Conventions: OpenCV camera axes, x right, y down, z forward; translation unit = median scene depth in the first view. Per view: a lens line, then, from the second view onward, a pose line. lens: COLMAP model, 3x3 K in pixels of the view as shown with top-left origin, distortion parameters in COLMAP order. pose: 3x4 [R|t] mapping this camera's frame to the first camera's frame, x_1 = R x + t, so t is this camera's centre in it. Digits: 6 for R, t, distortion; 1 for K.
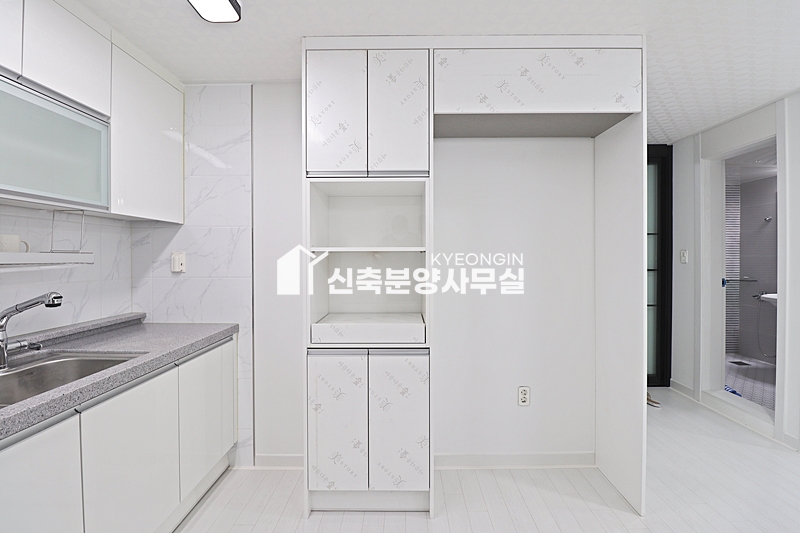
lens RADIAL K [[372.4, 0, 402.3], [0, 372.4, 260.8], [0, 0, 1]] dist [-0.001588, -0.012153]
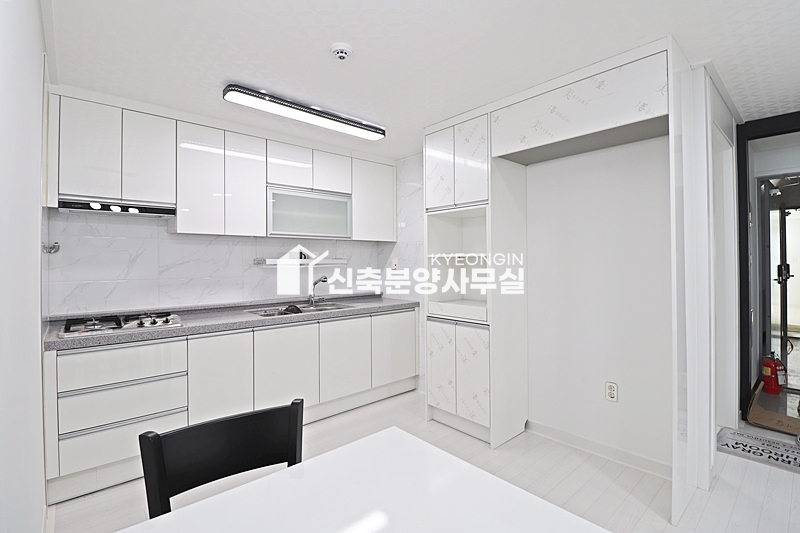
lens RADIAL K [[372.4, 0, 401.8], [0, 372.4, 260.1], [0, 0, 1]] dist [-0.001588, -0.012153]
pose [[0.672991, -0.004313, -0.739638, 0.886460], [-0.002686, 0.999962, -0.008275, 0.001483], [0.739646, 0.007556, 0.672954, -0.188451]]
